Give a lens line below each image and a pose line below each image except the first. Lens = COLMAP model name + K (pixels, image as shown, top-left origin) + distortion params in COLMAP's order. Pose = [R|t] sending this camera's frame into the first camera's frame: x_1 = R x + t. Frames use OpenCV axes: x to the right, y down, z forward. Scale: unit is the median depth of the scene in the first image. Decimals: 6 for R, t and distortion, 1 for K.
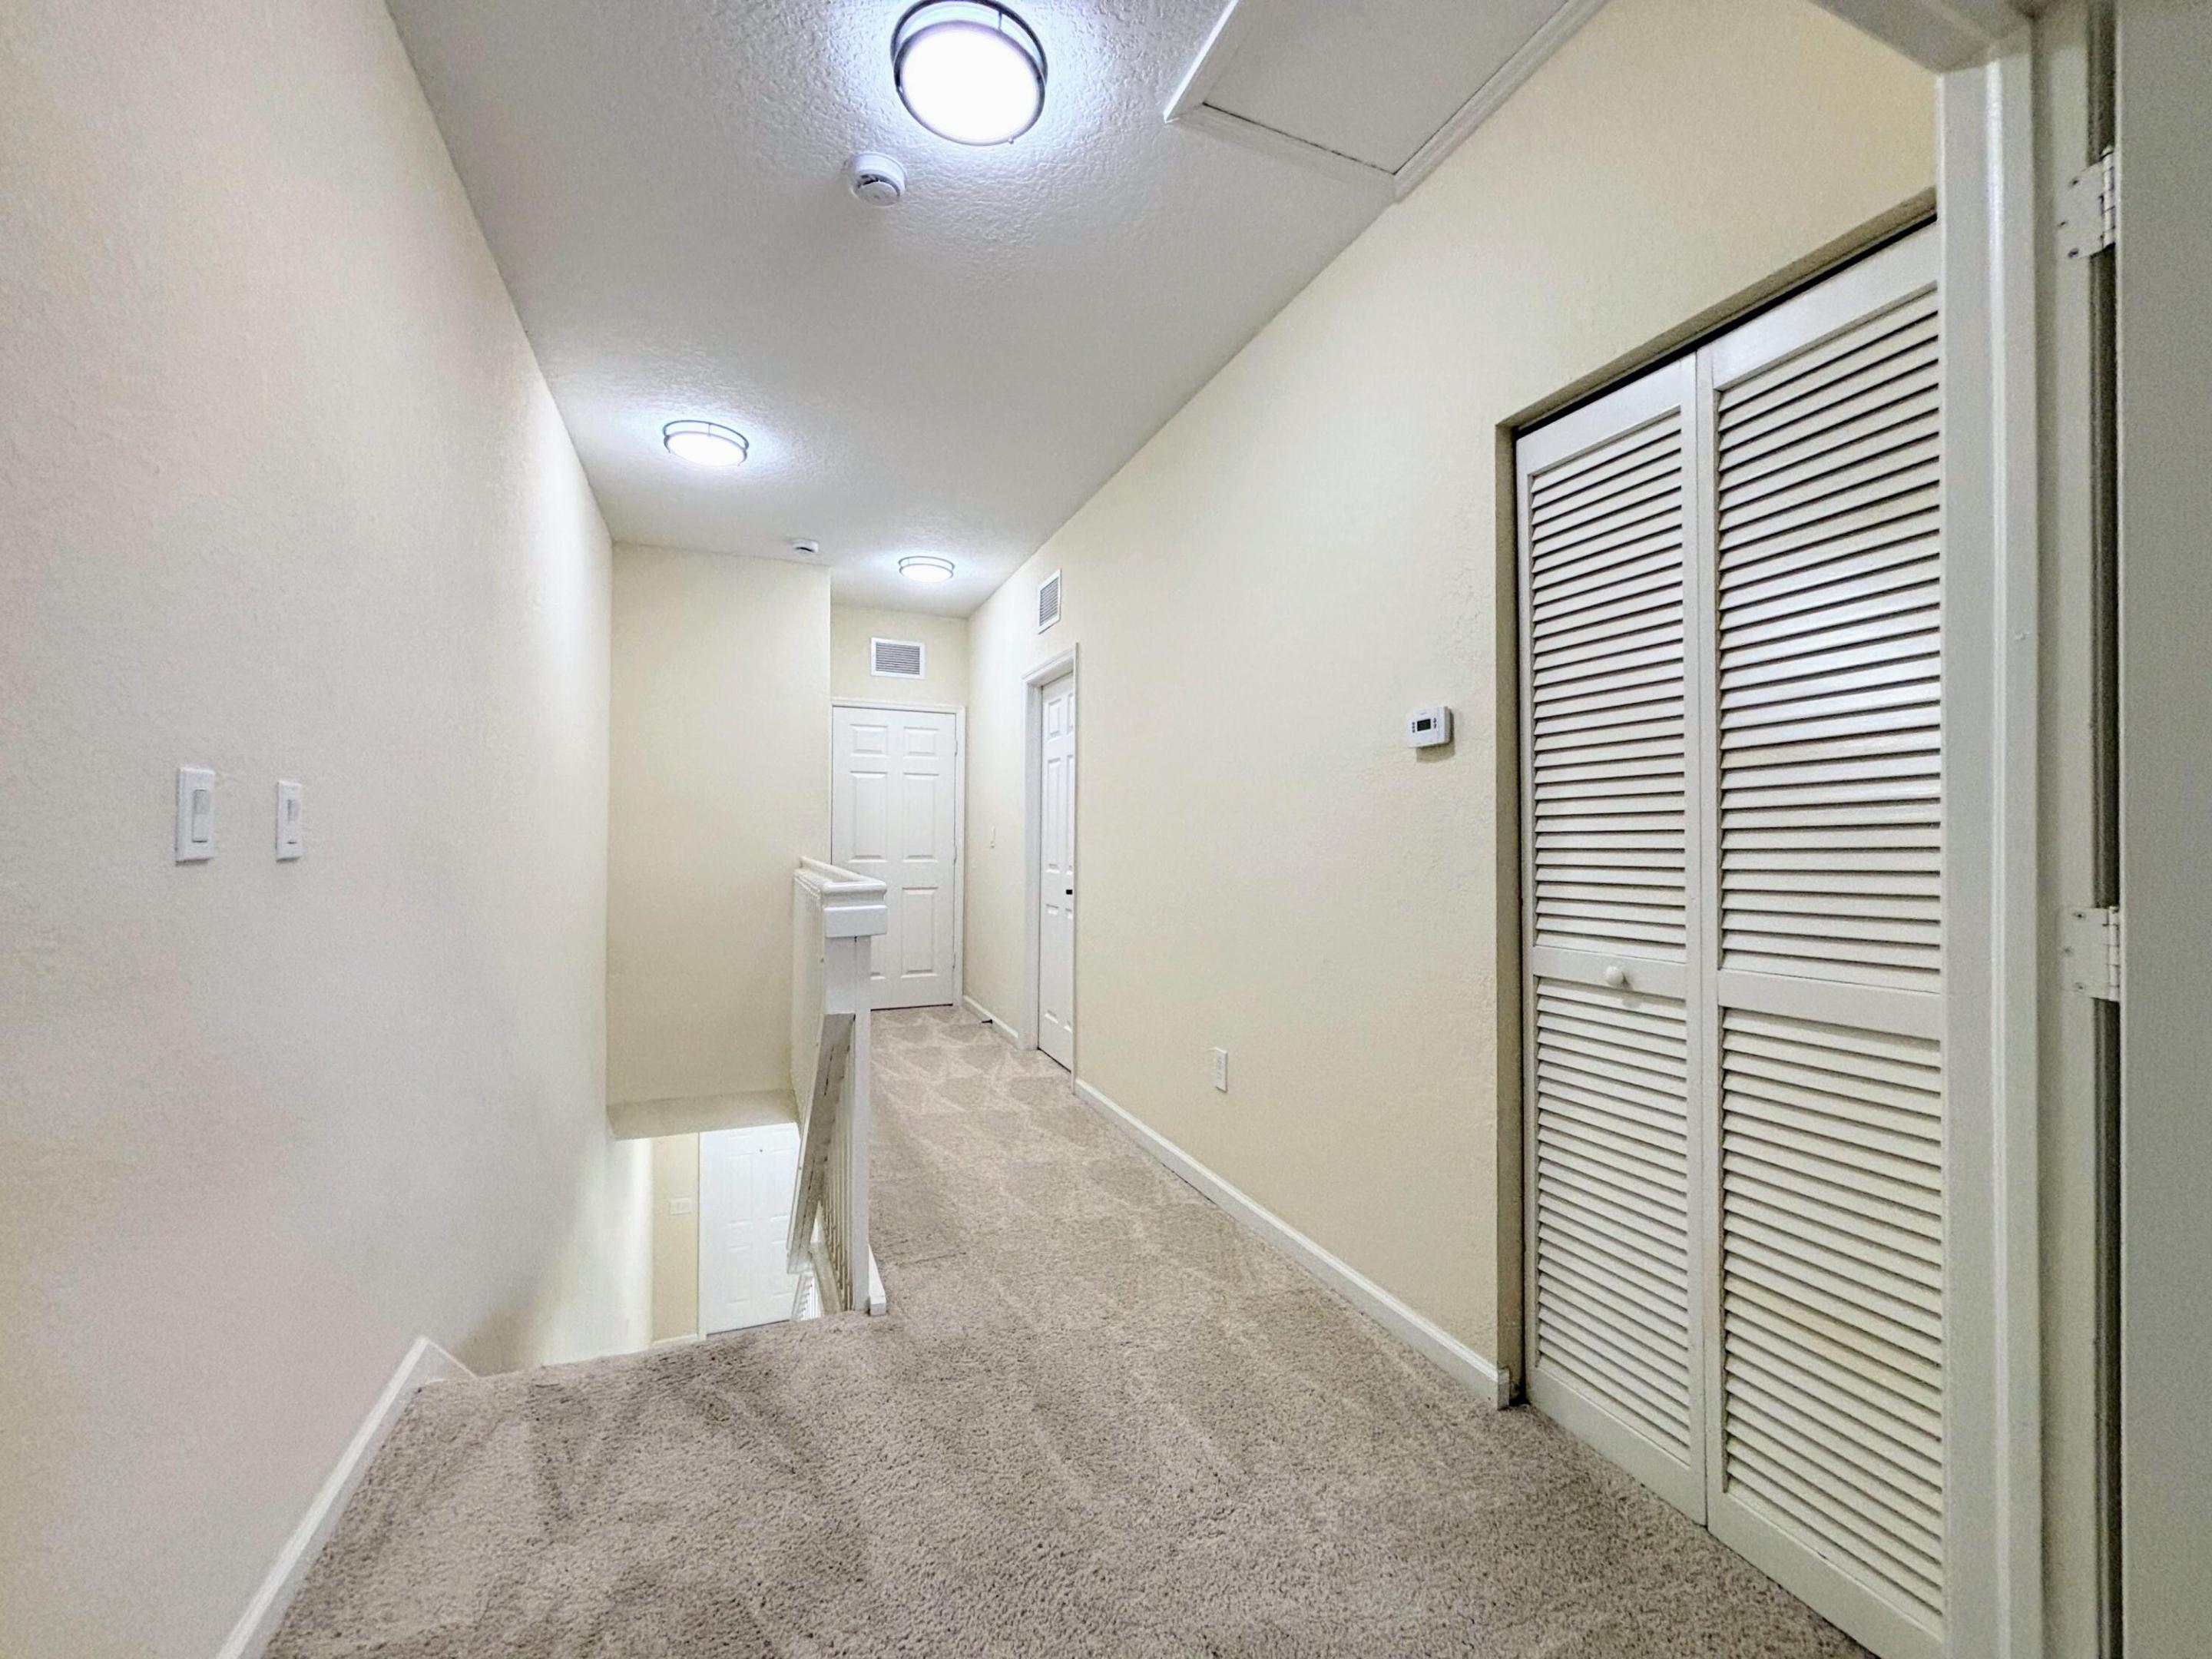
lens RADIAL K [[886.1, 0, 1104.8], [0, 886.1, 835.4], [0, 0, 1]] dist [0.002740, -0.000882]
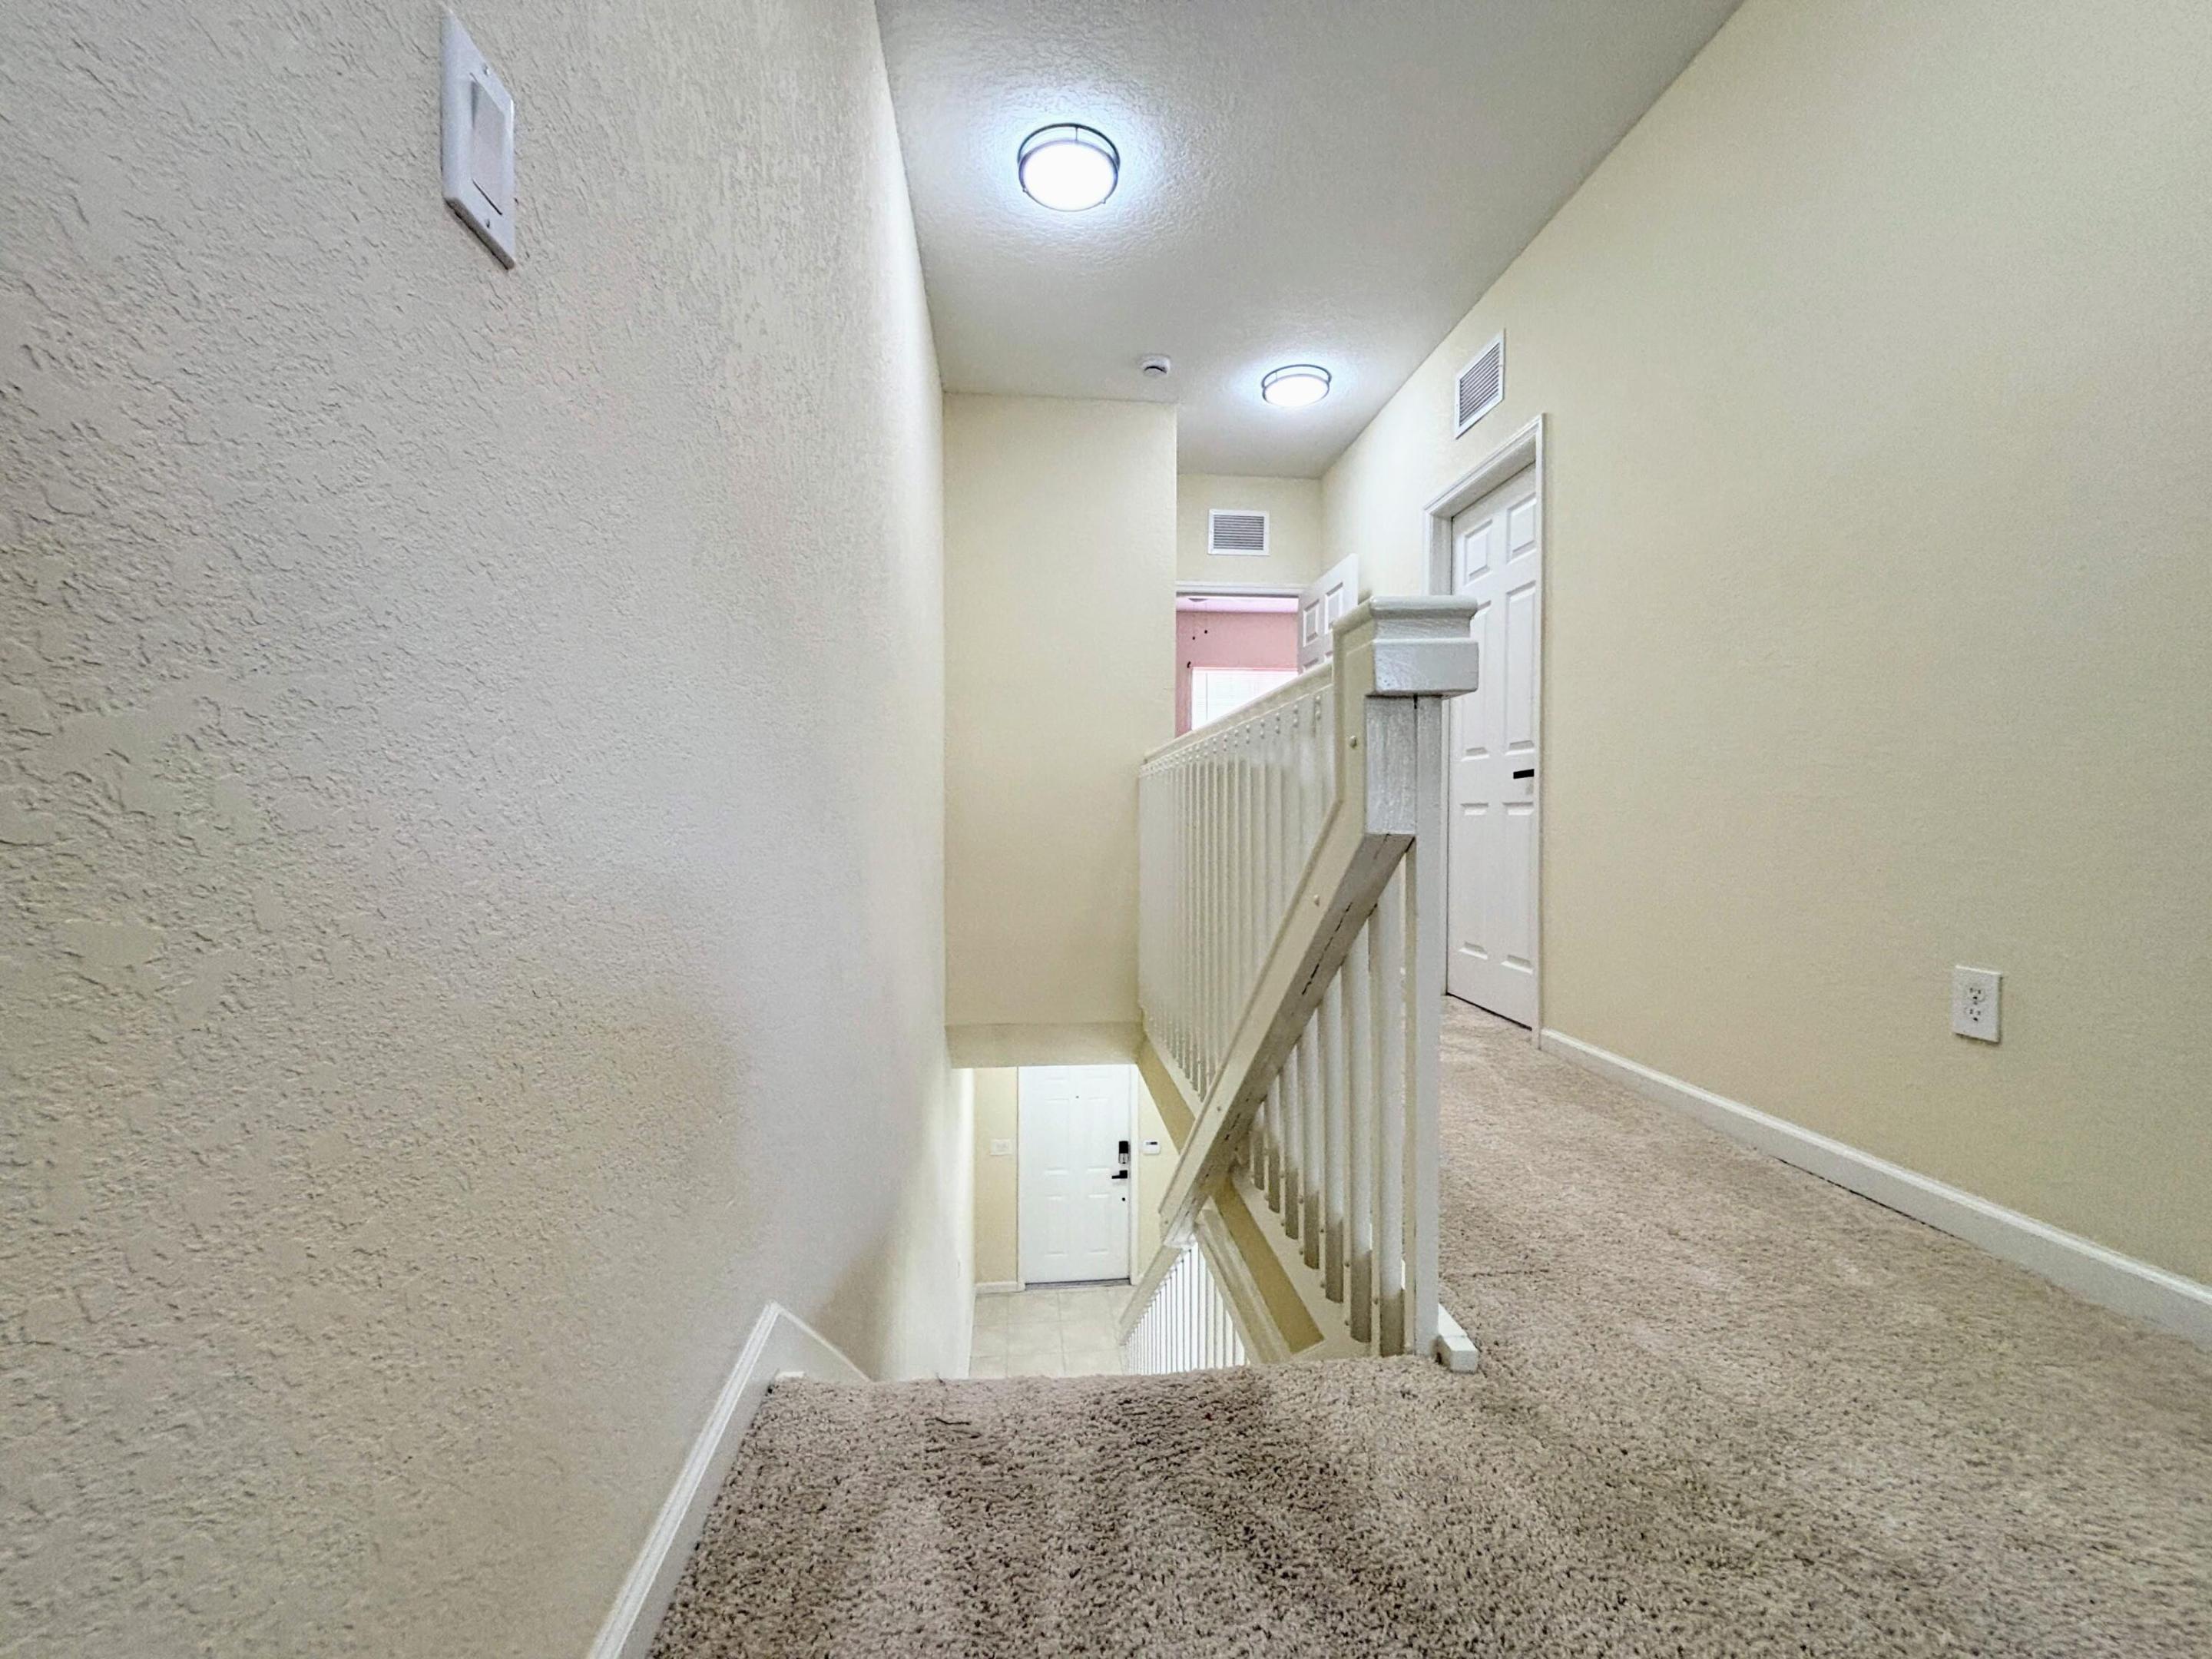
lens RADIAL K [[886.1, 0, 1100.0], [0, 886.1, 827.1], [0, 0, 1]] dist [0.002740, -0.000882]
pose [[0.955522, -0.001476, -0.294915, -0.182963], [0.007217, 0.999805, 0.018378, 0.109469], [0.294830, -0.019688, 0.955347, 0.240125]]
